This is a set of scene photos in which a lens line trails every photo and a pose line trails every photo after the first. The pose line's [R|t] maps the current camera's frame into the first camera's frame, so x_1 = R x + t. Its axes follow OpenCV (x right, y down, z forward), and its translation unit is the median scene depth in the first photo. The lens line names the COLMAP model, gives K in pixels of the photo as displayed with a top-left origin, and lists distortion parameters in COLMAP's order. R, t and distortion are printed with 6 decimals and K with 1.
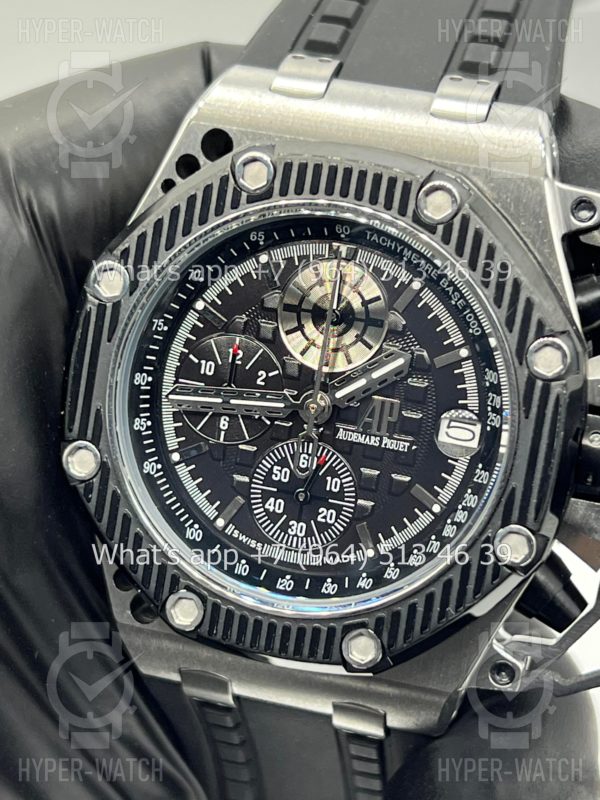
lens RADIAL K [[1894.9, 0, 301.4], [0, 1894.9, 405.2], [0, 0, 1]] dist [0.198824, 0.000000]
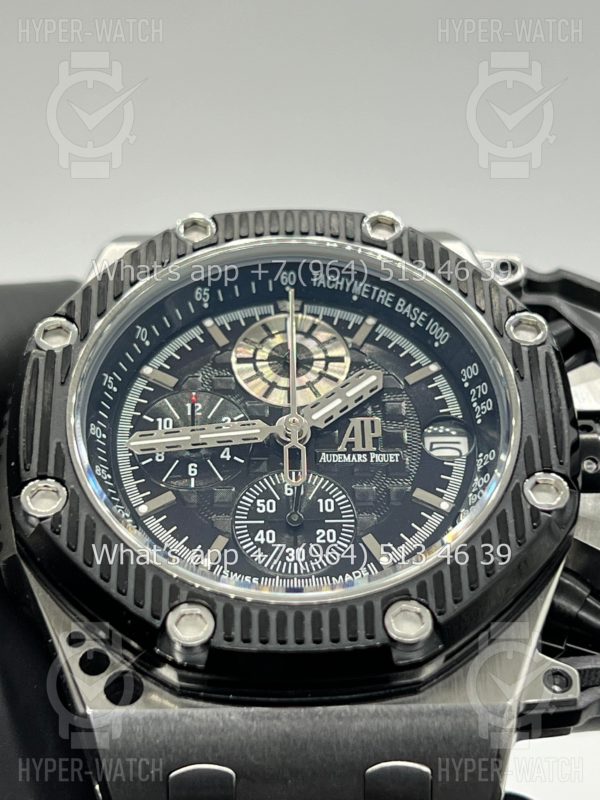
lens RADIAL K [[1894.9, 0, 299.1], [0, 1894.9, 395.6], [0, 0, 1]] dist [0.198824, 0.000000]
pose [[0.957919, -0.018103, 0.286468, -0.253116], [0.203005, 0.748297, -0.631538, 0.569831], [-0.202931, 0.663117, 0.720483, 0.318686]]
